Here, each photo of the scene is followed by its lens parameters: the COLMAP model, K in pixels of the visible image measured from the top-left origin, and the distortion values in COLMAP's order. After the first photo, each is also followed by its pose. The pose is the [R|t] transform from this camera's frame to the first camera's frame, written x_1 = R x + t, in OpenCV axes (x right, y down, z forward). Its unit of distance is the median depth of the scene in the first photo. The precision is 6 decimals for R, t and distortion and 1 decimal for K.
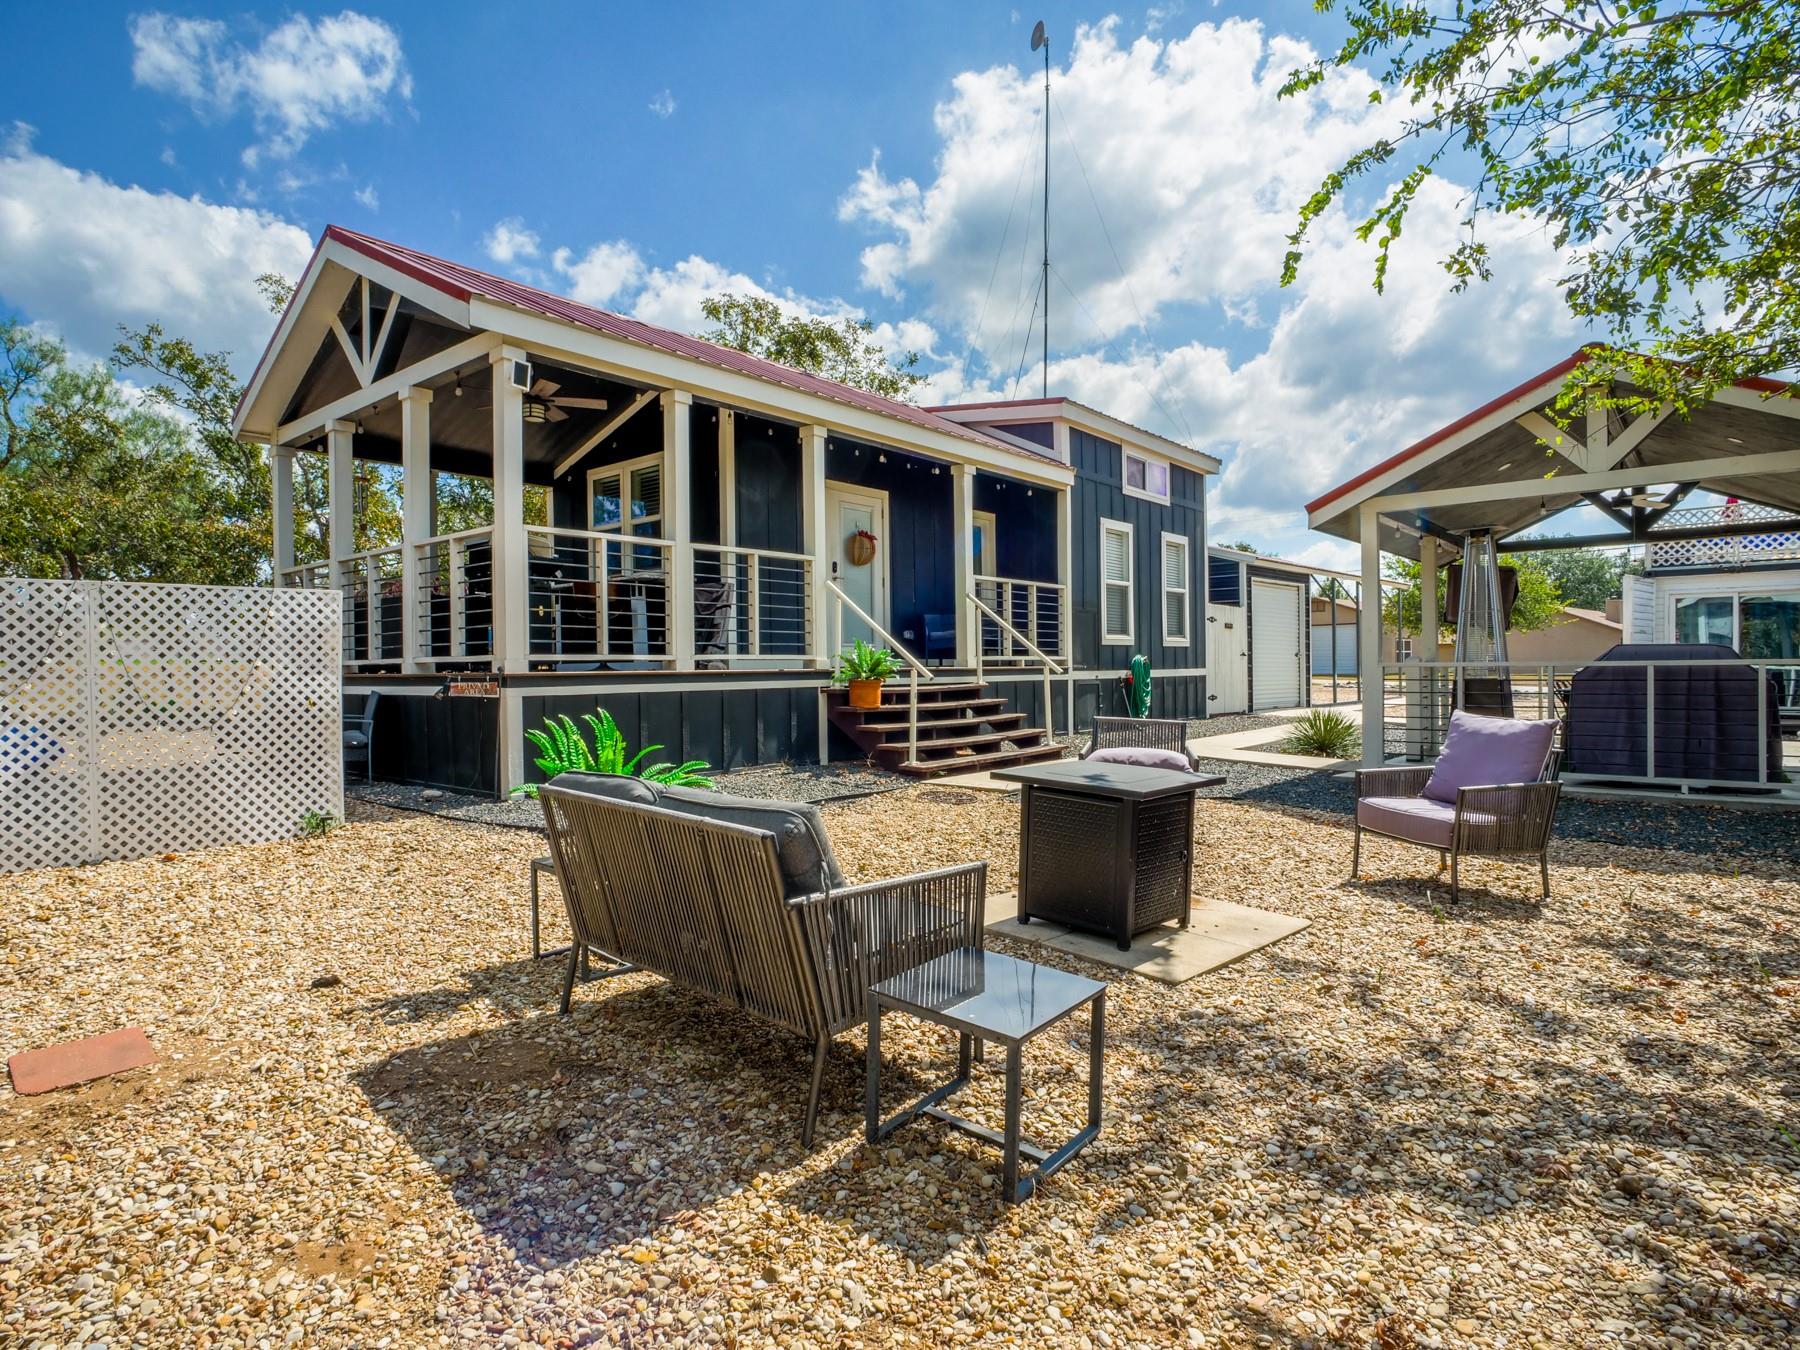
lens RADIAL K [[984.5, 0, 890.9], [0, 984.5, 672.0], [0, 0, 1]] dist [-0.015639, 0.000978]
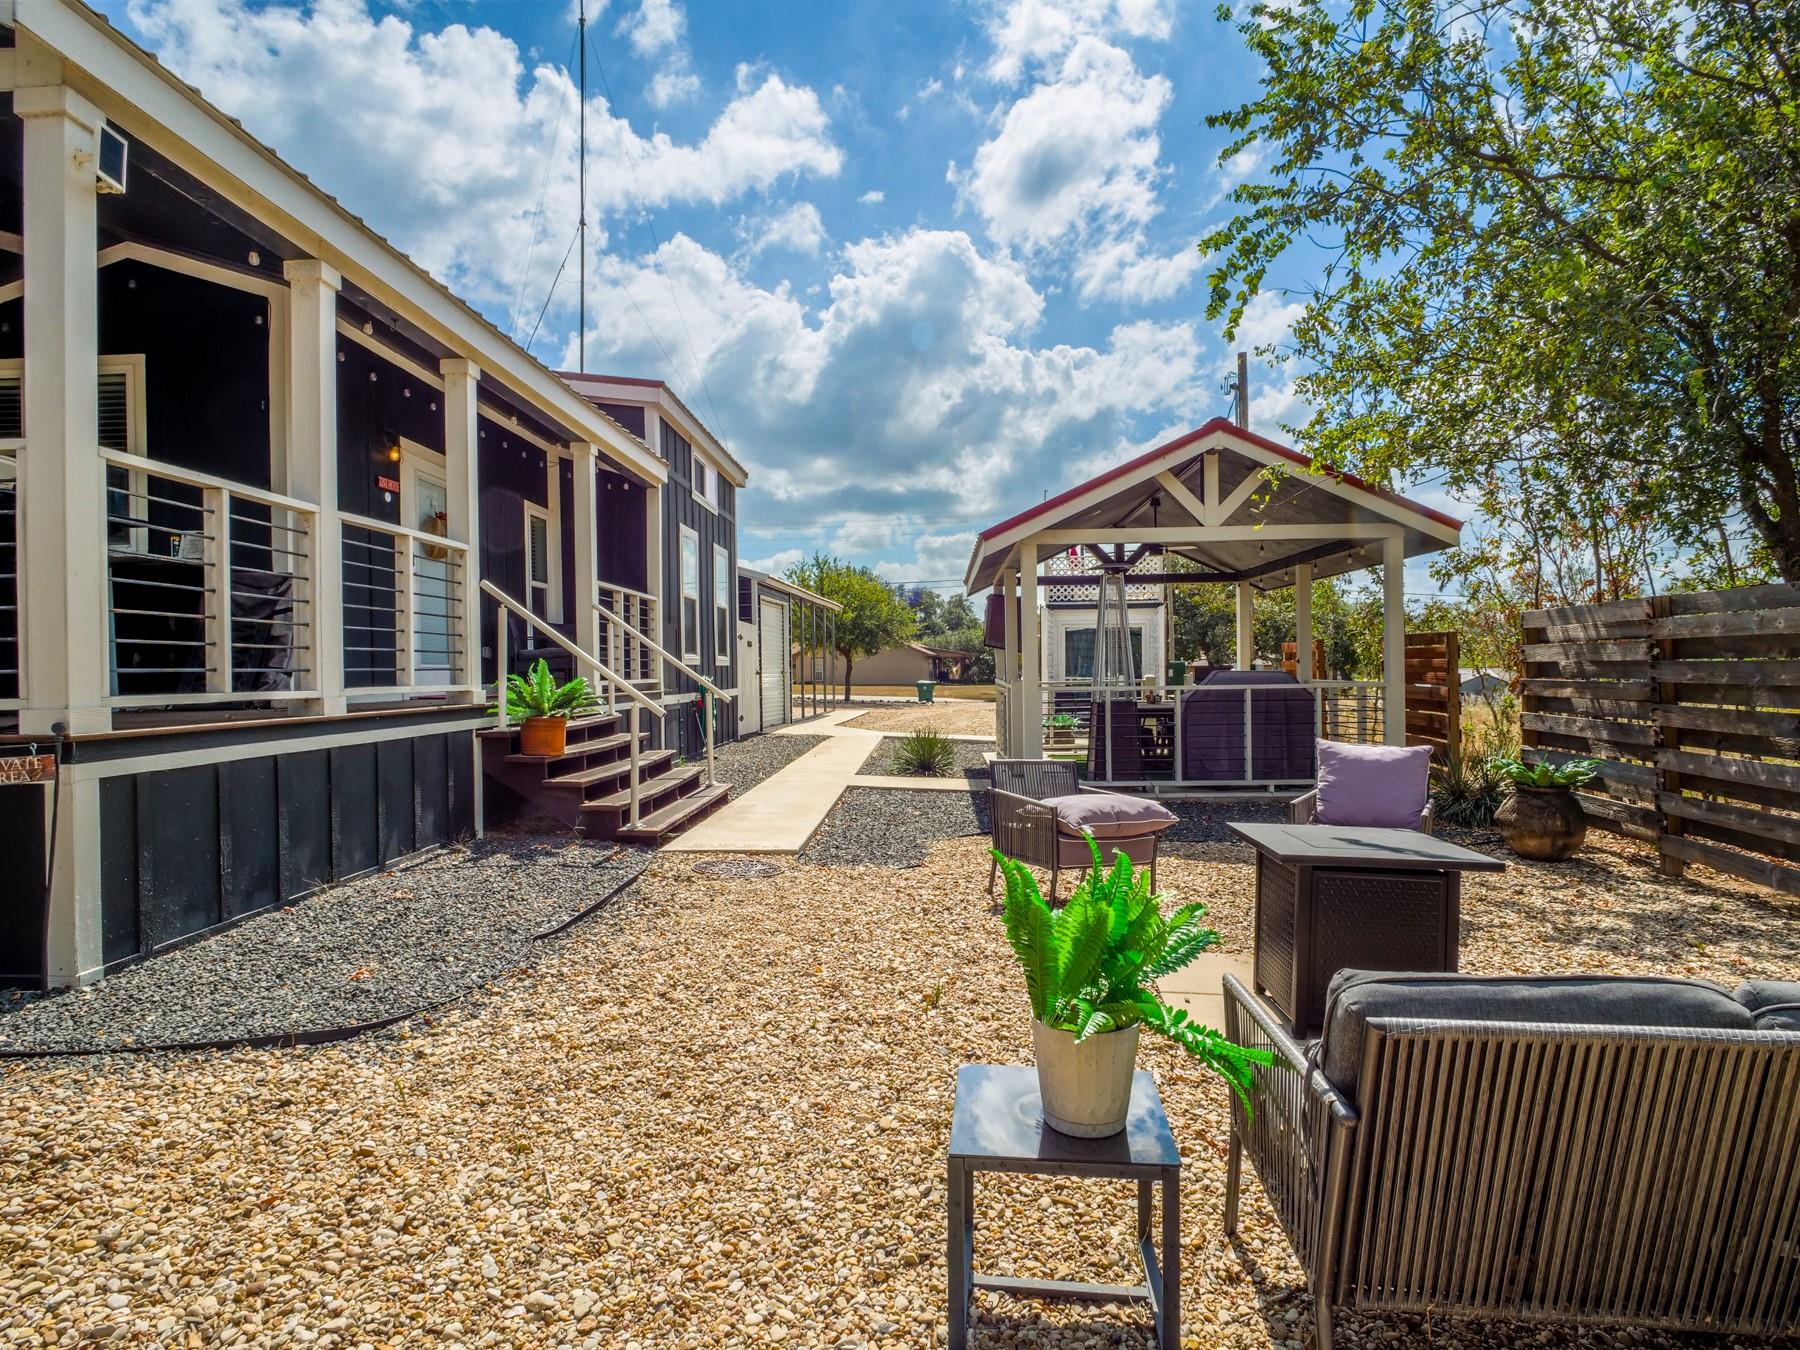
lens RADIAL K [[984.5, 0, 890.9], [0, 984.5, 672.0], [0, 0, 1]] dist [-0.015639, 0.000978]
pose [[0.792415, -0.001997, 0.609980, -0.193597], [0.009724, 0.999909, -0.009358, -0.012065], [-0.609905, 0.013346, 0.792362, 0.182221]]
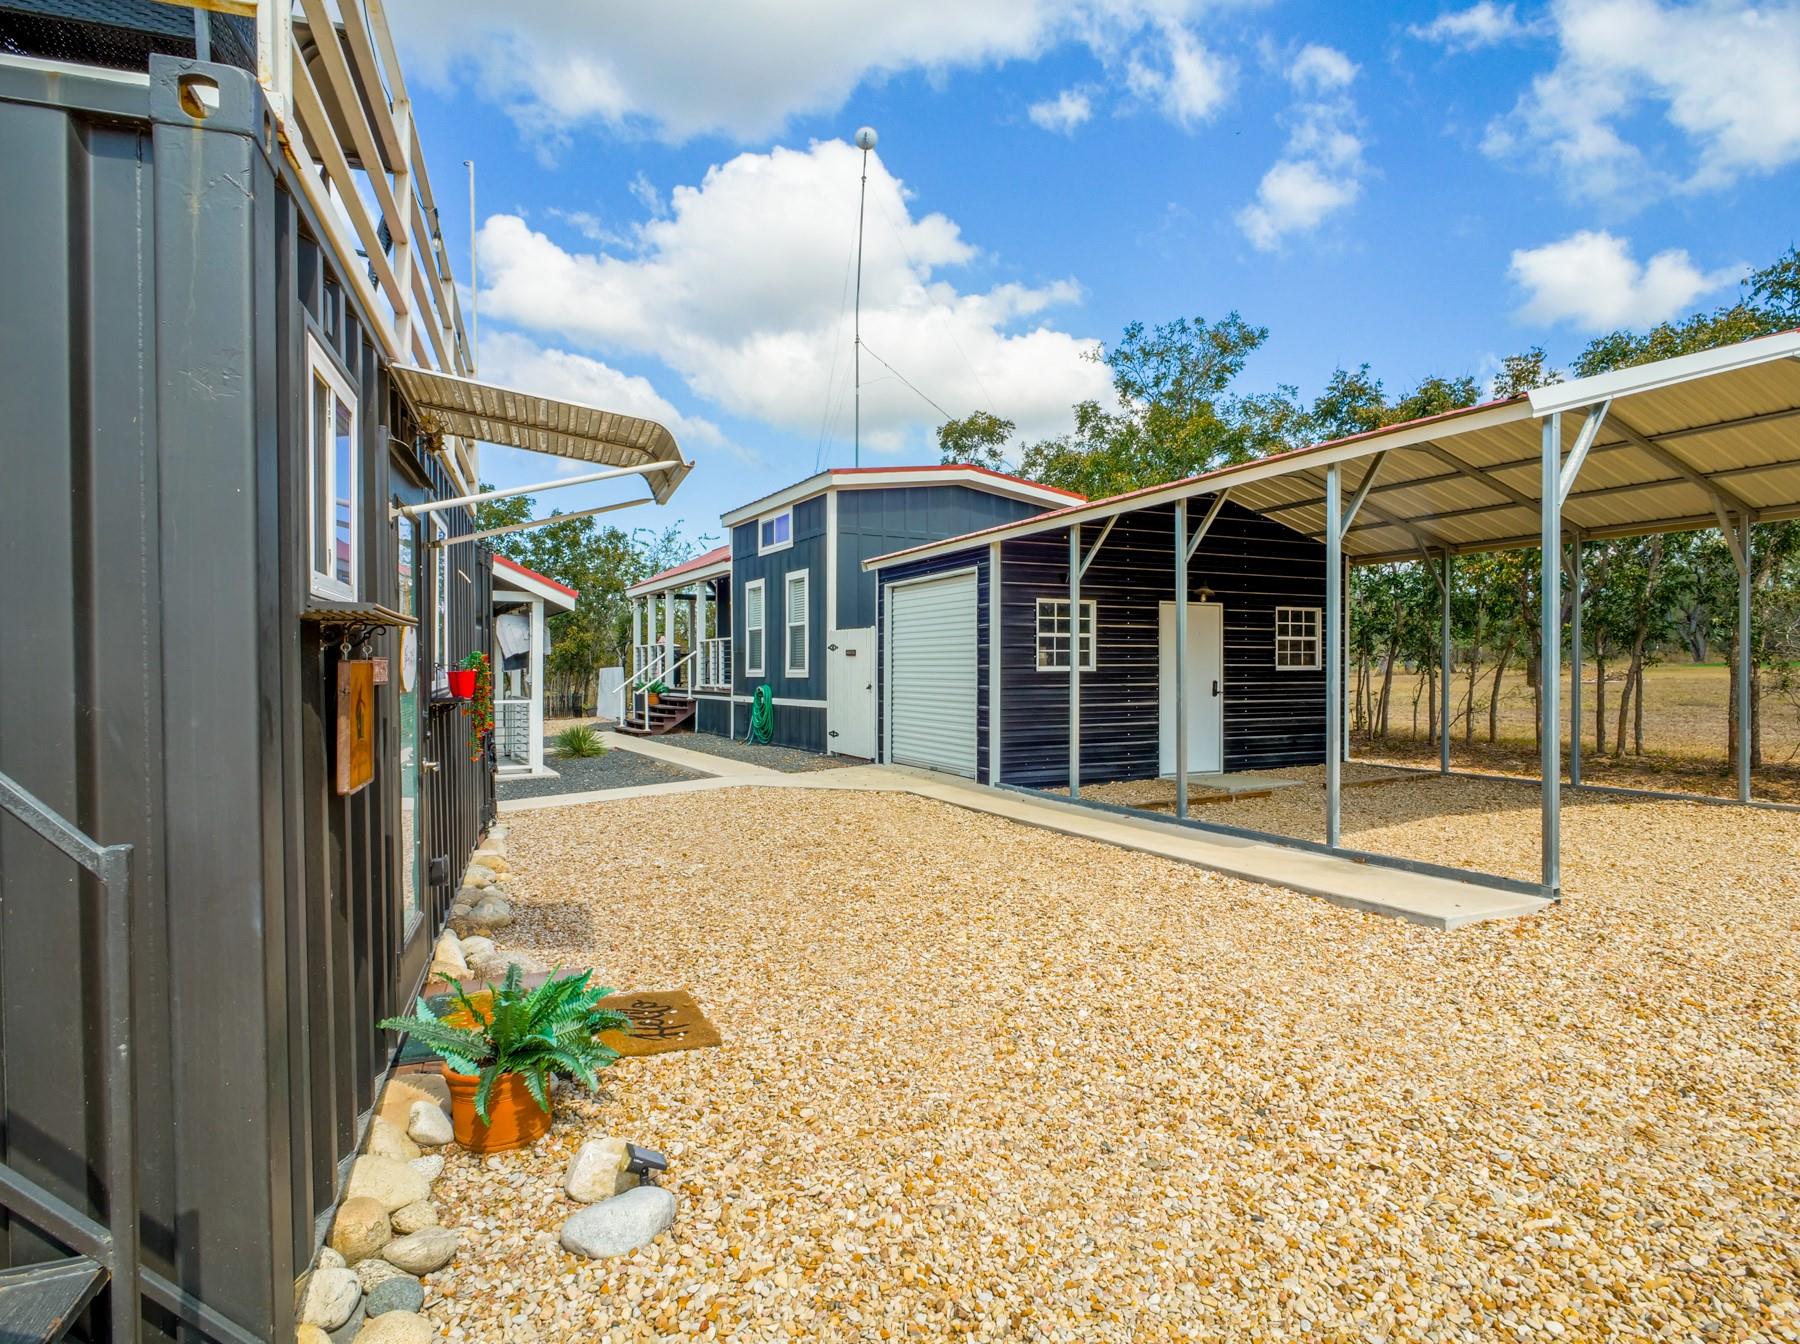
lens RADIAL K [[996.5, 0, 891.5], [0, 996.5, 667.9], [0, 0, 1]] dist [-0.015412, 0.001087]
pose [[-0.365218, 0.006871, -0.930897, 1.503637], [-0.001522, 0.999967, 0.007978, -0.054726], [0.930921, 0.004331, -0.365195, 1.794931]]
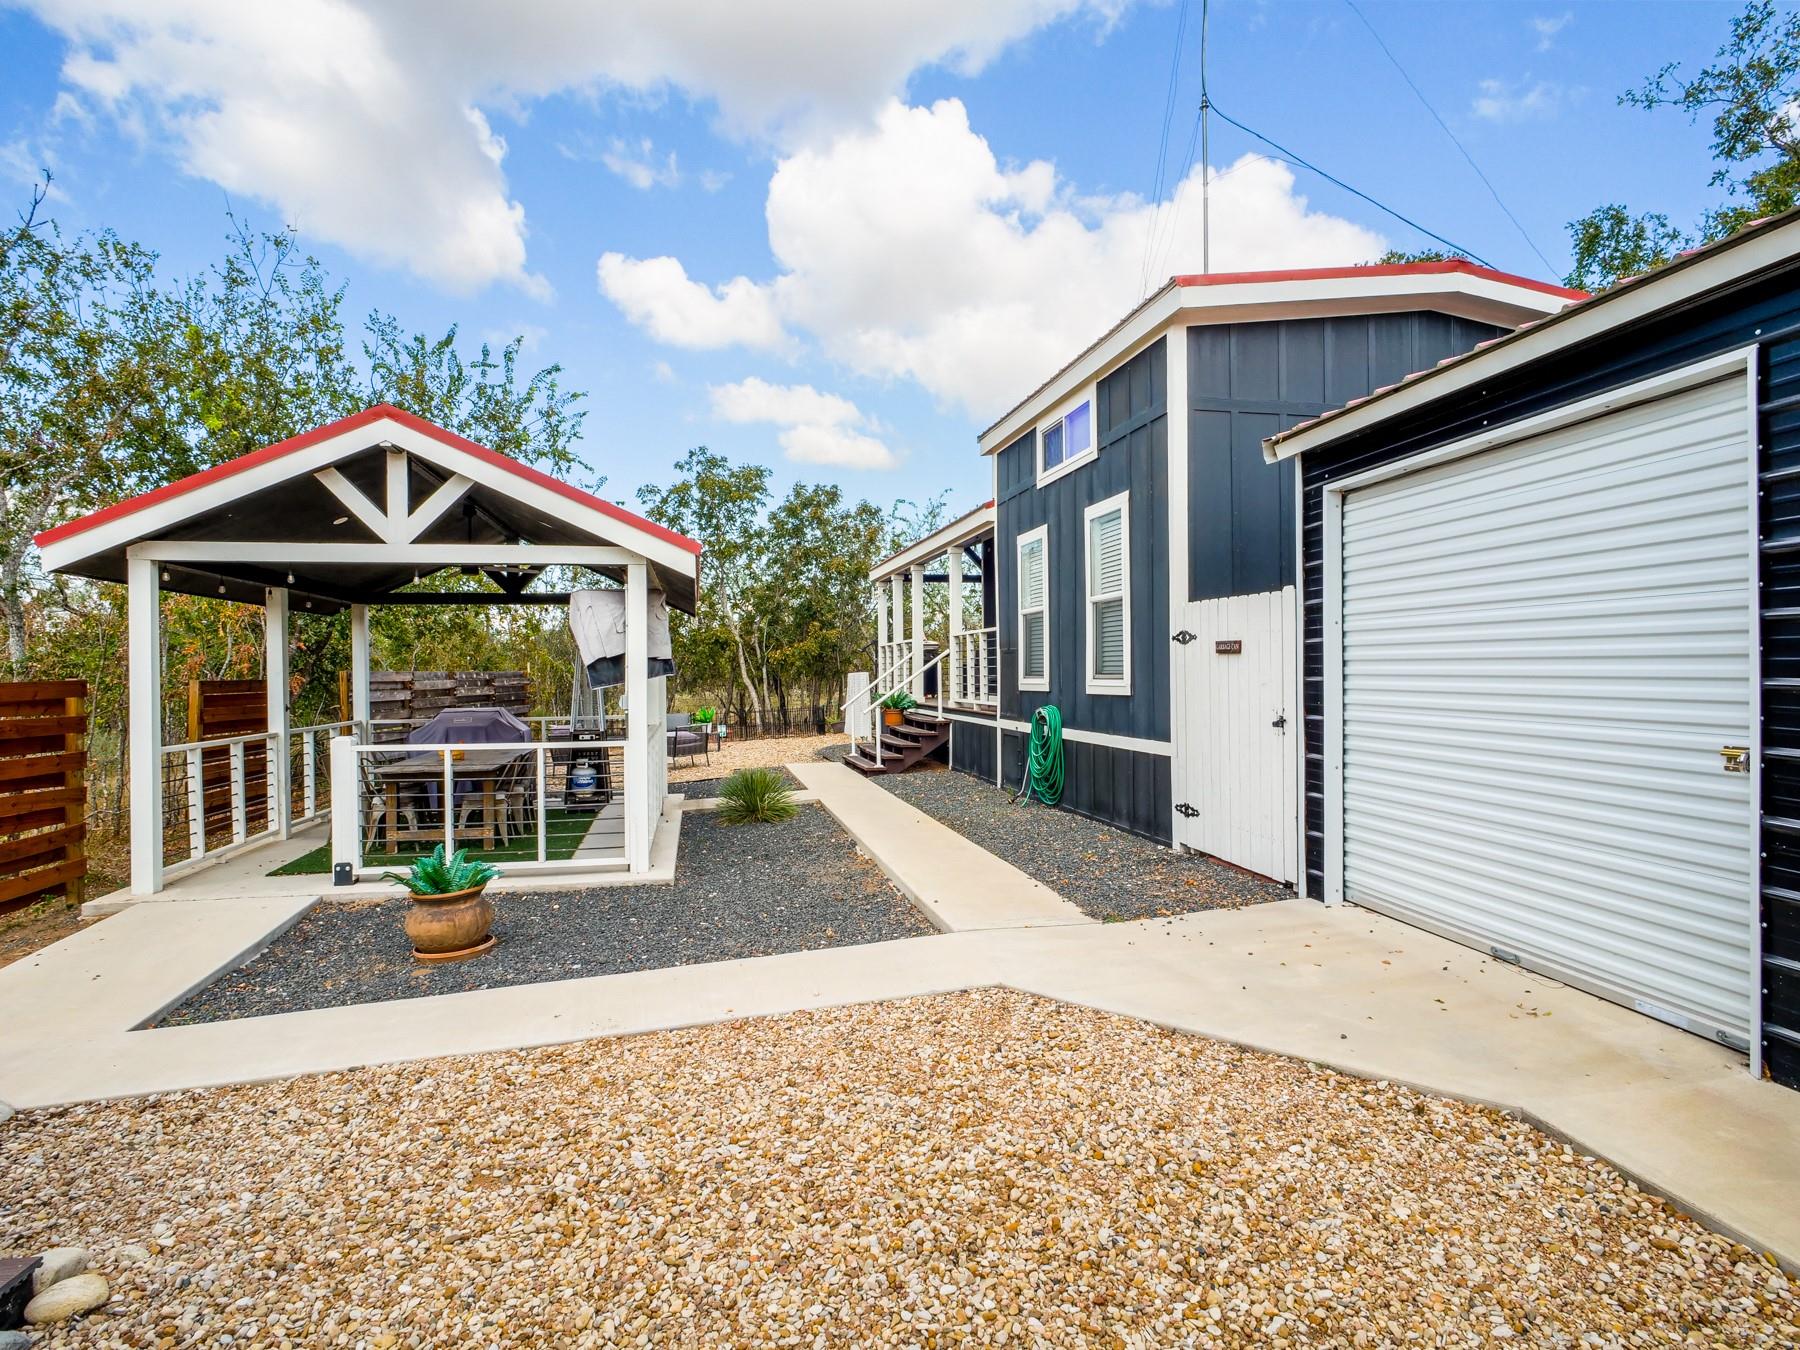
lens RADIAL K [[984.5, 0, 890.9], [0, 984.5, 672.0], [0, 0, 1]] dist [-0.015639, 0.000978]
pose [[-0.617262, 0.015869, -0.786598, 0.991914], [0.010734, 0.999873, 0.011748, -0.057527], [0.786685, -0.001192, -0.617354, 1.520101]]
